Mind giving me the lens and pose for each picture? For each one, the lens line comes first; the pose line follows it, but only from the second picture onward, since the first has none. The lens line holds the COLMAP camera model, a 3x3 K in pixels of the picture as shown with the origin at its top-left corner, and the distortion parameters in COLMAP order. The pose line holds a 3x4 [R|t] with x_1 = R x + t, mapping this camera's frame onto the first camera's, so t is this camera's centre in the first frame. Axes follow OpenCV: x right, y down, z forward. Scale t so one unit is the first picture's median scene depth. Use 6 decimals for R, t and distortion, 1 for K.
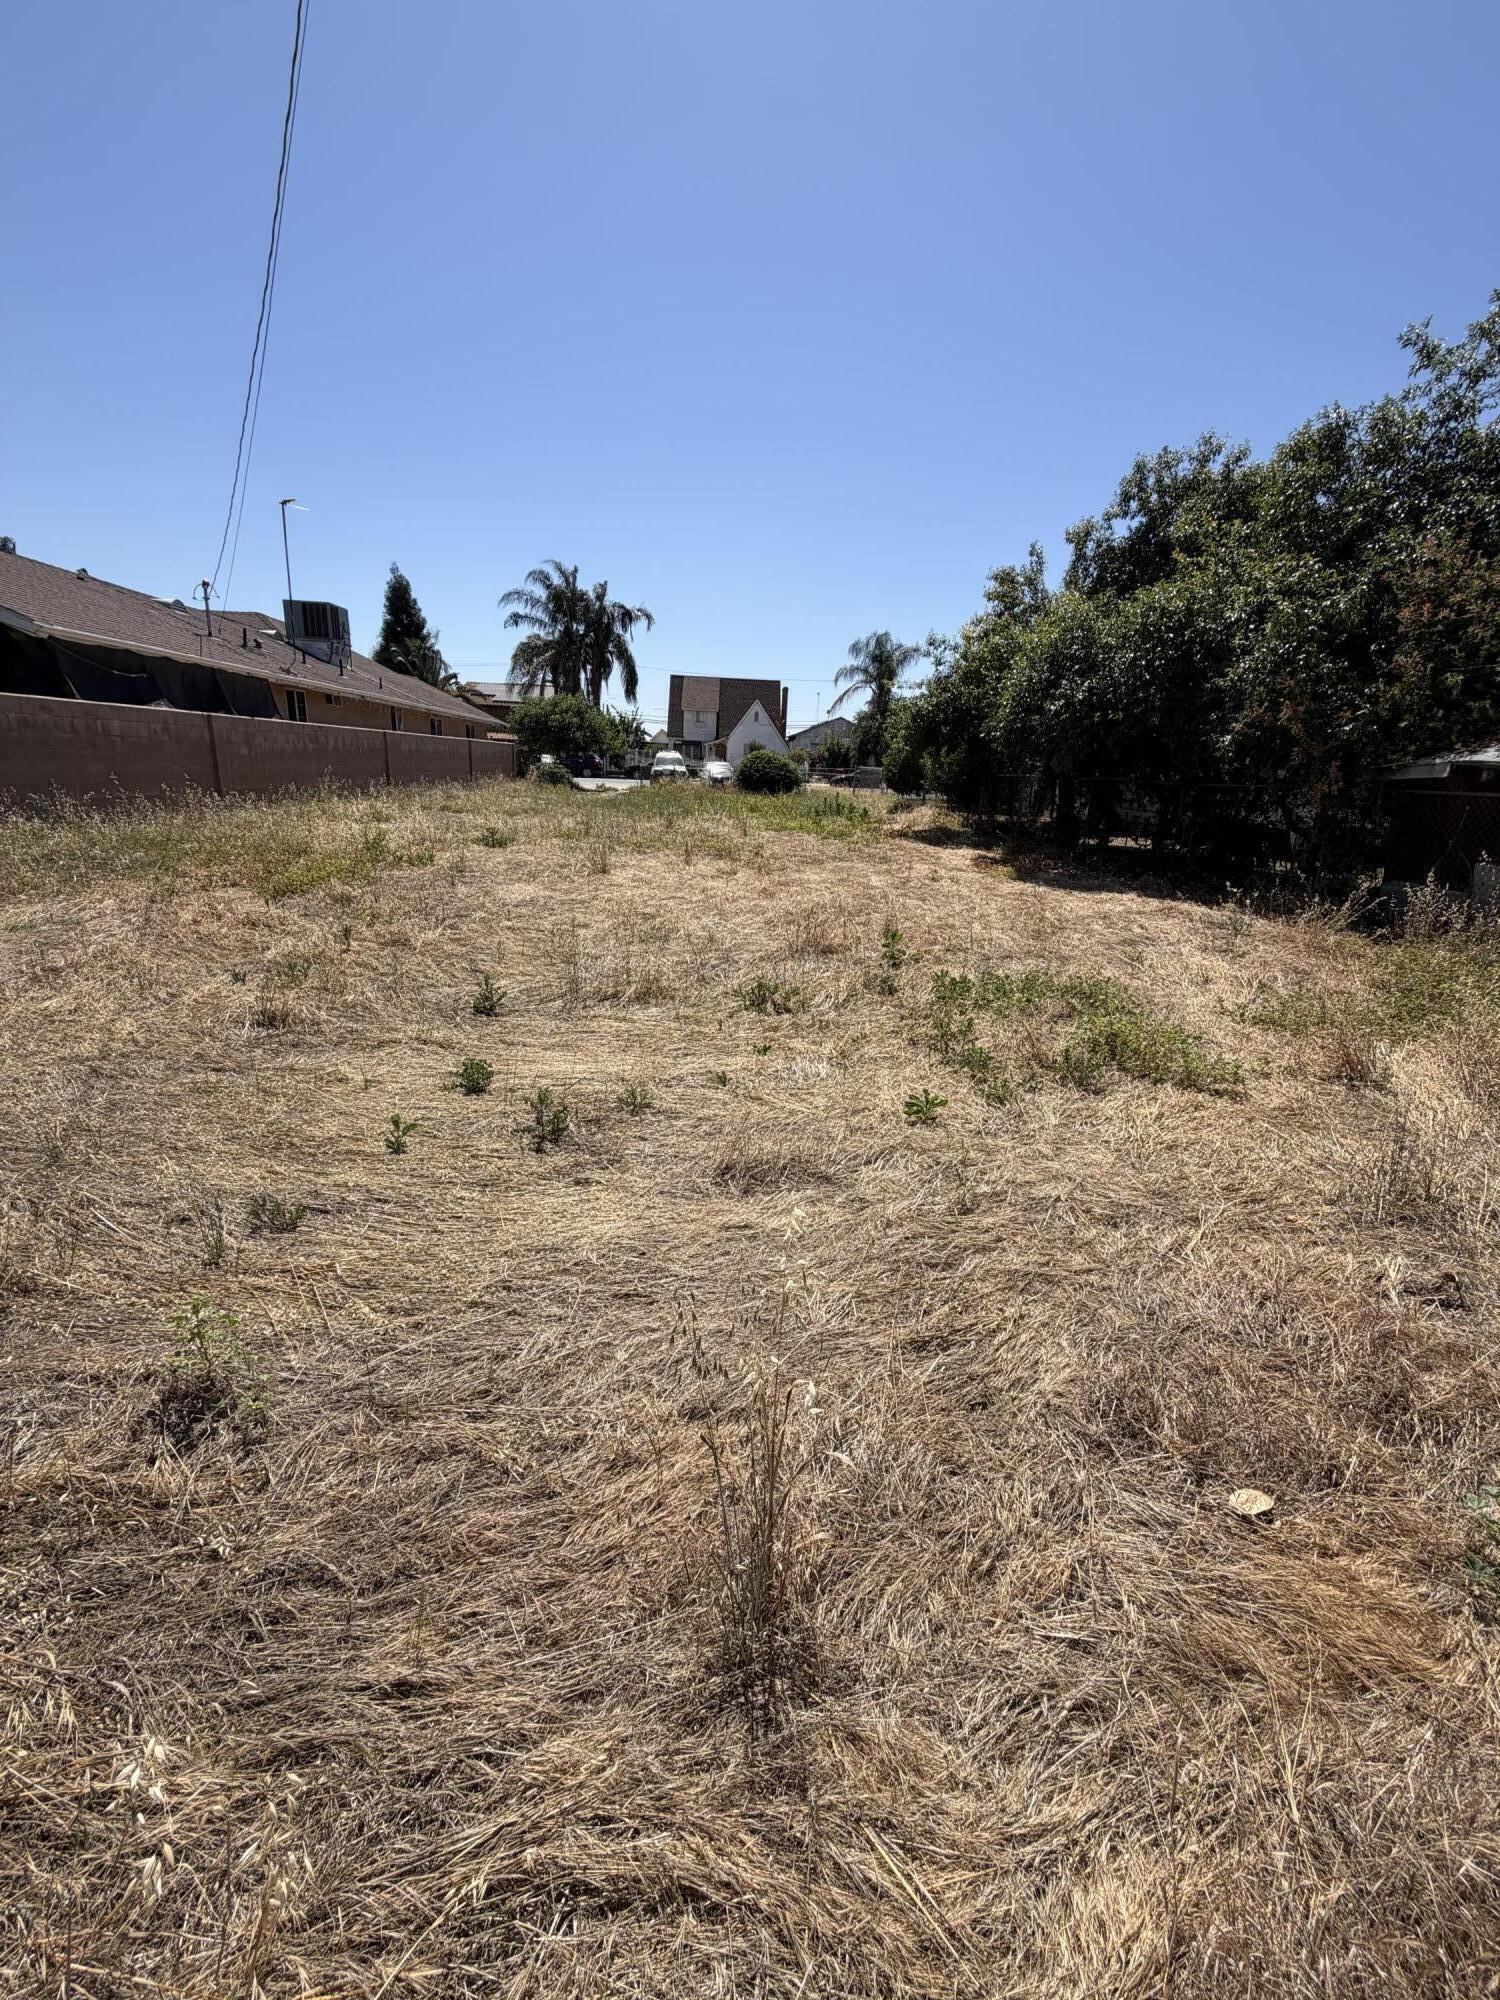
lens RADIAL K [[800.5, 0, 750.0], [0, 800.5, 1000.0], [0, 0, 1]] dist [0.002153, 0.000194]
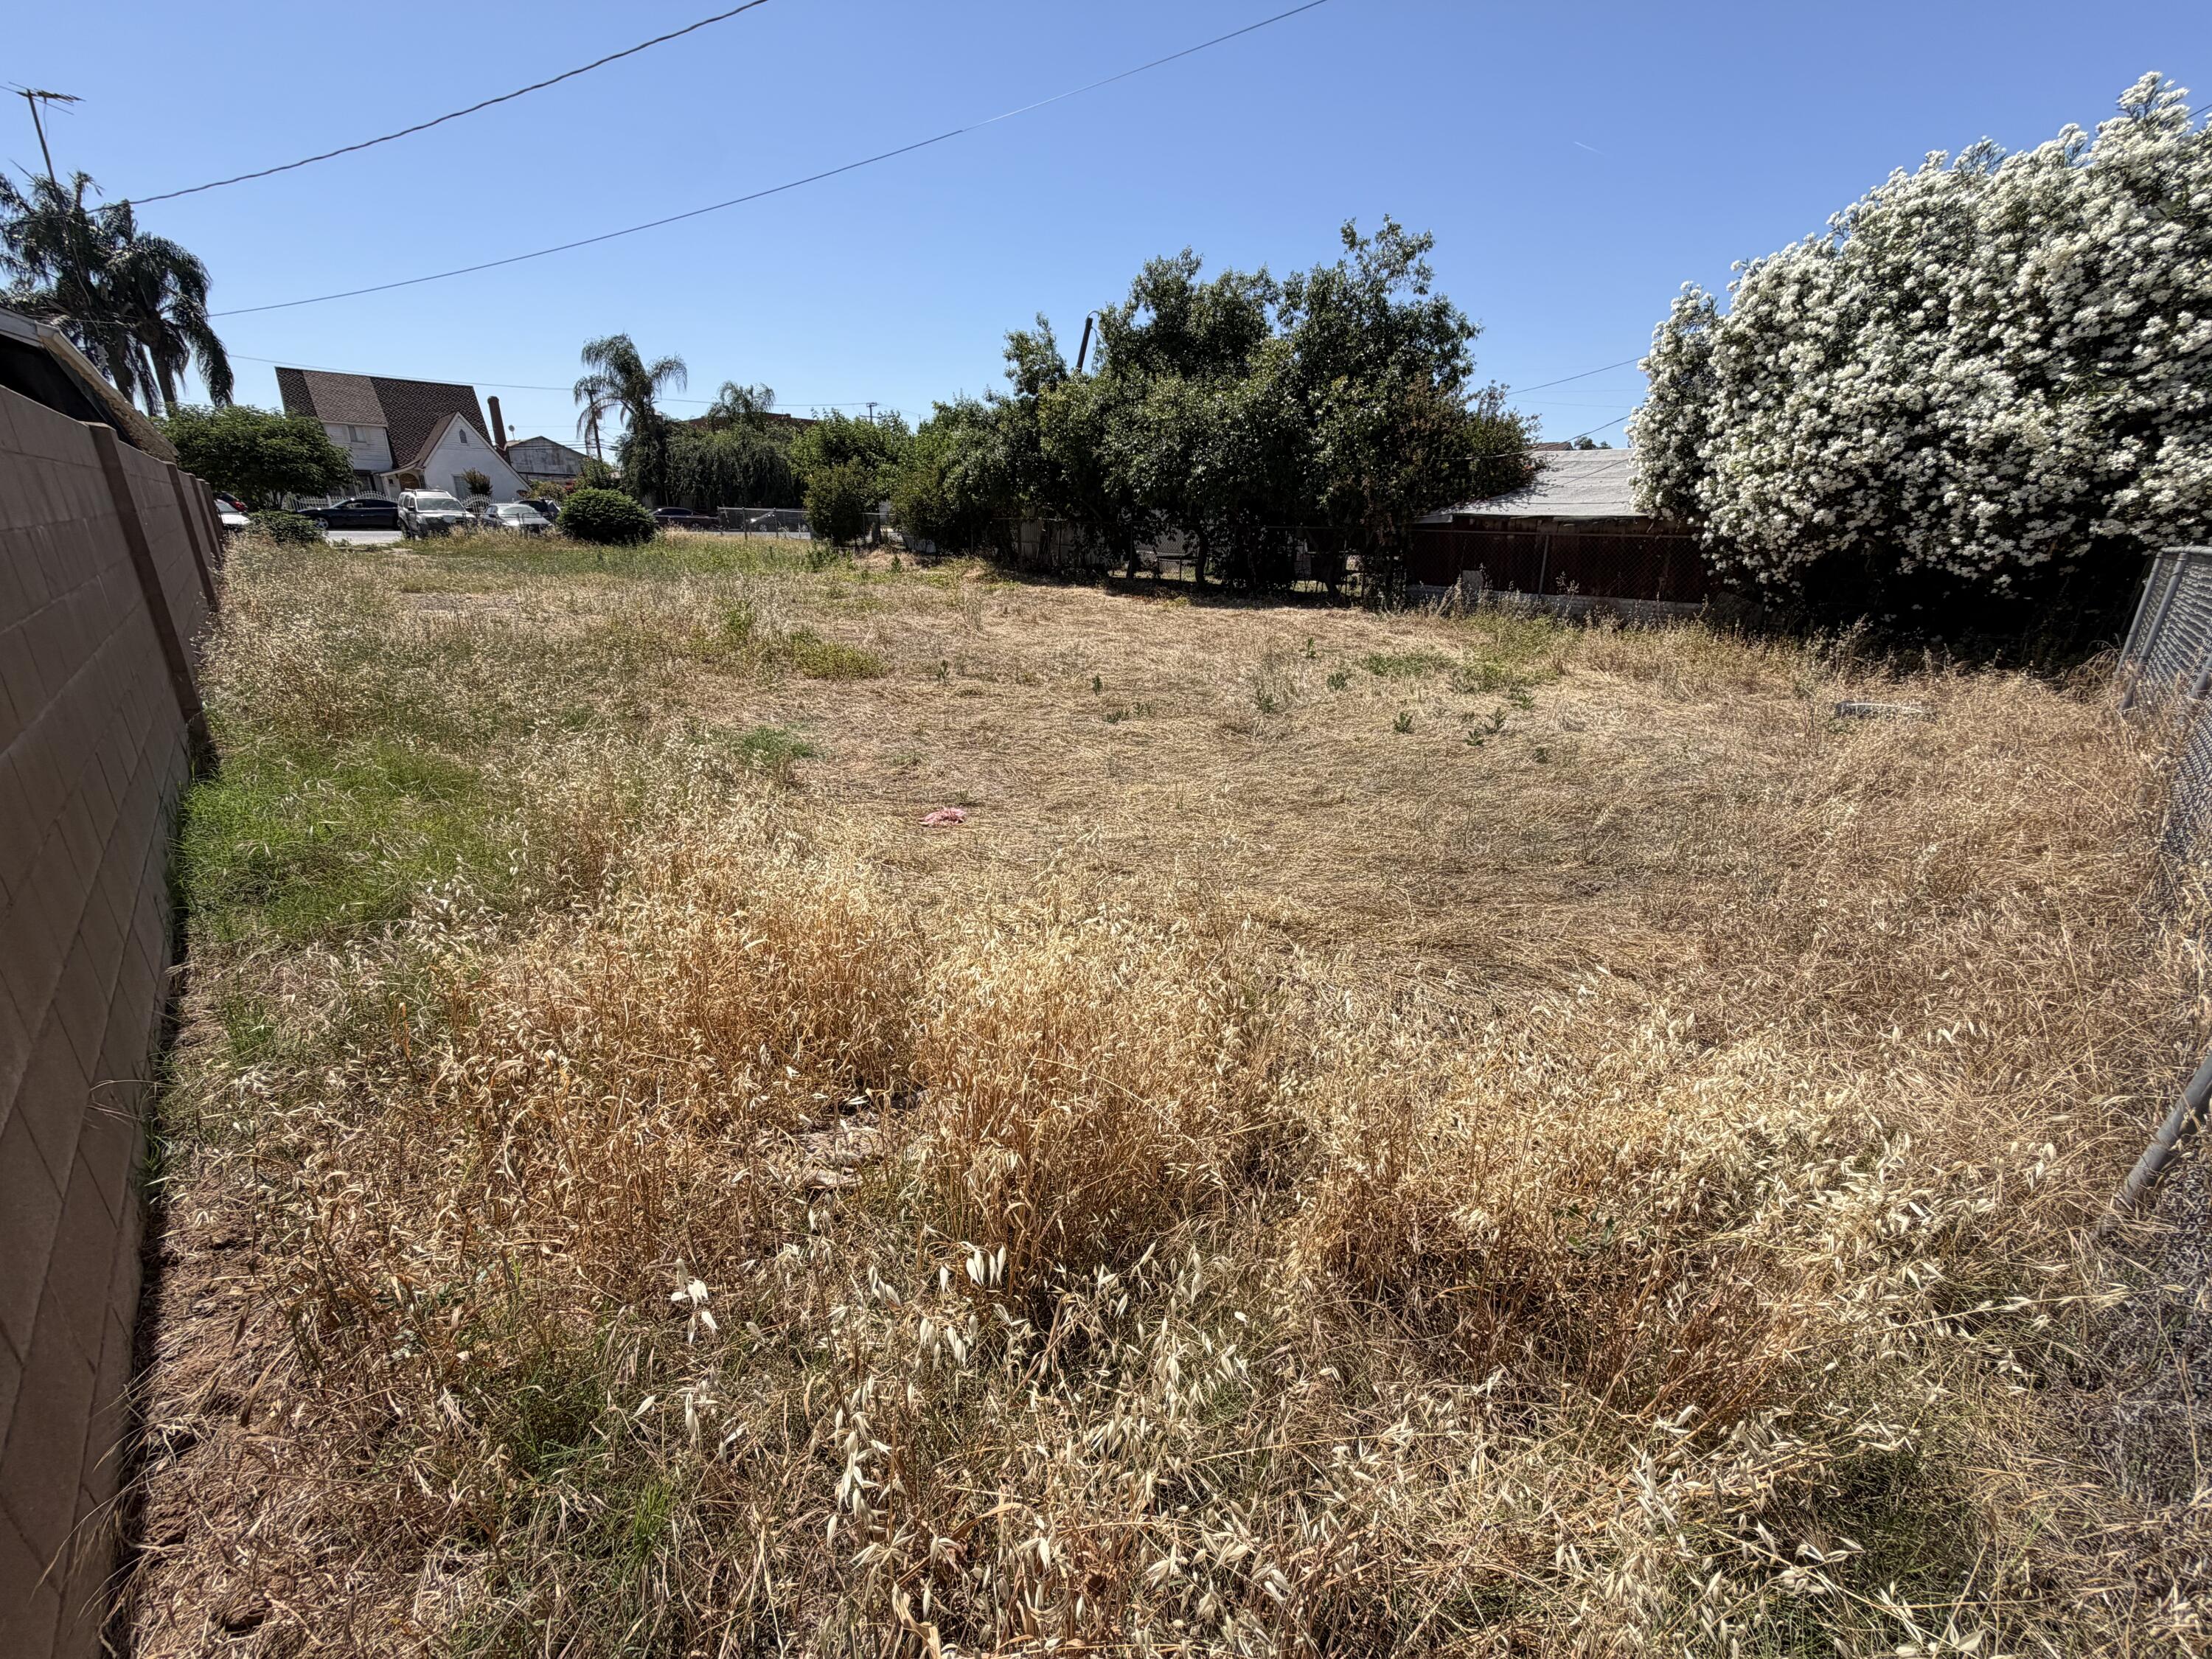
lens RADIAL K [[885.4, 0, 1101.0], [0, 885.4, 836.4], [0, 0, 1]] dist [0.002153, 0.000194]
pose [[0.763158, -0.242676, 0.598915, -0.208271], [0.191828, 0.970106, 0.148647, -0.009349], [-0.617084, 0.001448, 0.786896, -0.009838]]
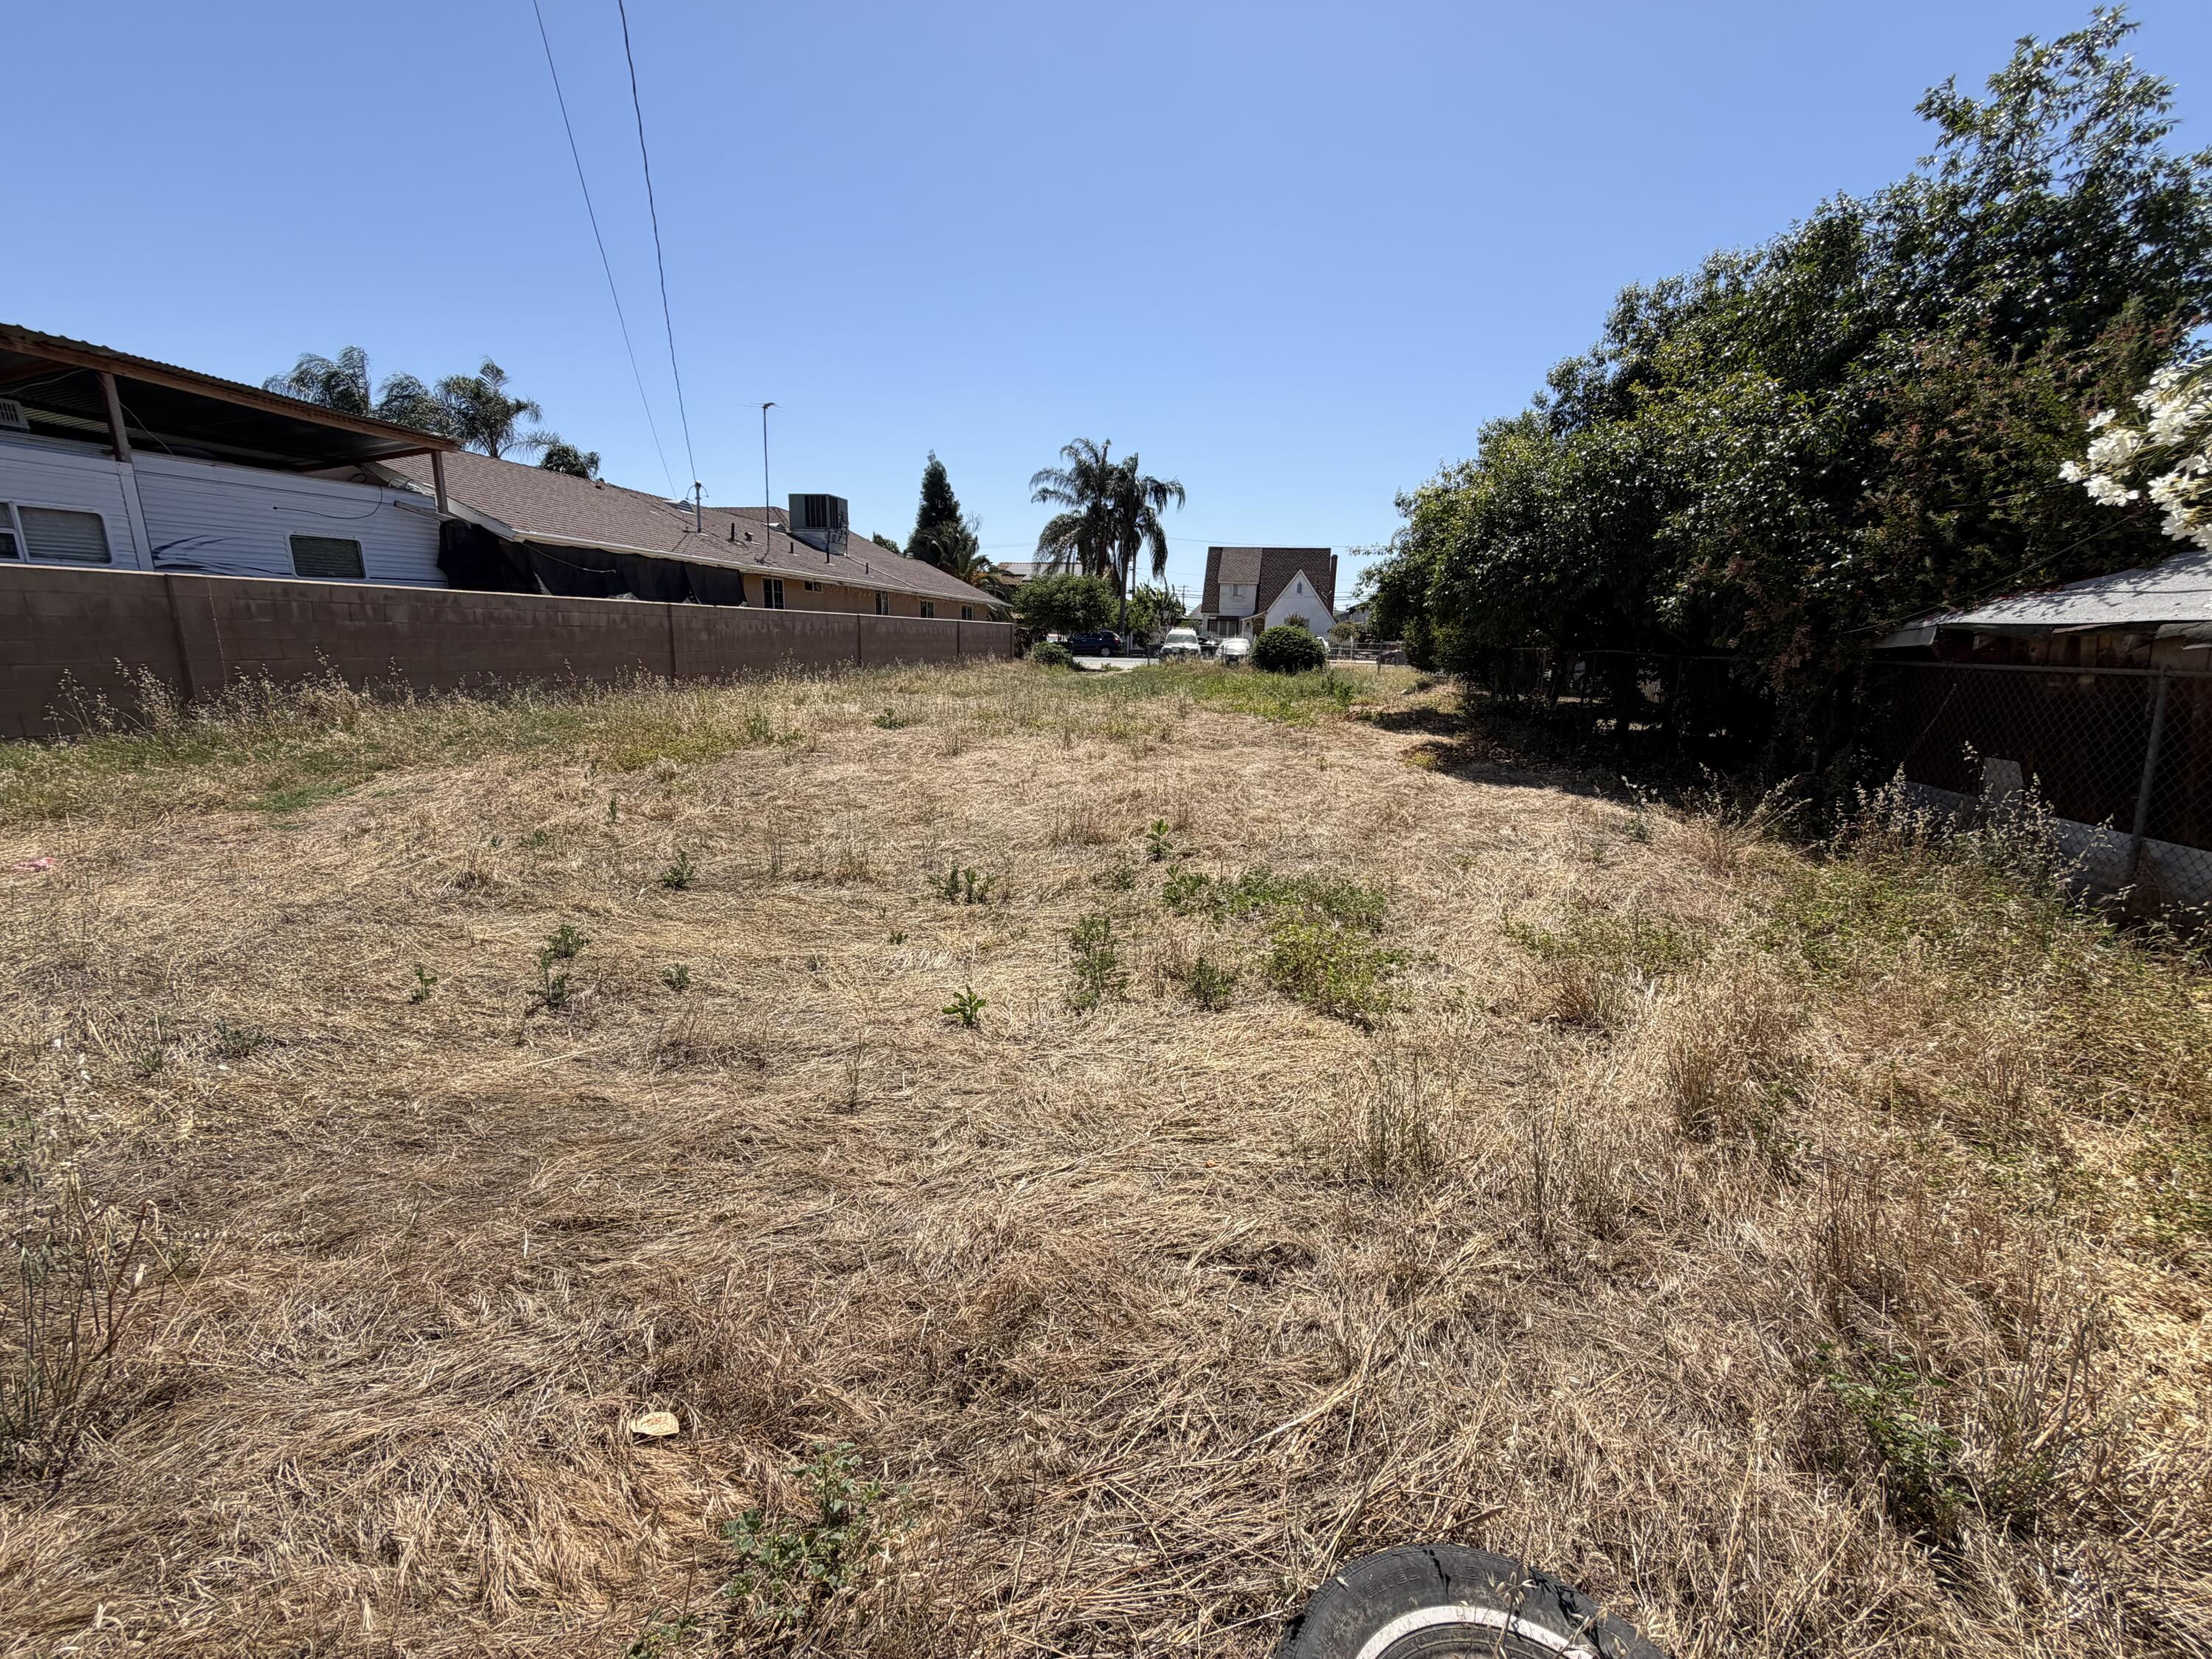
lens RADIAL K [[885.4, 0, 1101.0], [0, 885.4, 836.4], [0, 0, 1]] dist [0.002153, 0.000194]
pose [[0.971000, 0.035961, -0.236360, 0.062042], [-0.052330, 0.996619, -0.063349, -0.000528], [0.233282, 0.073880, 0.969598, 0.002994]]
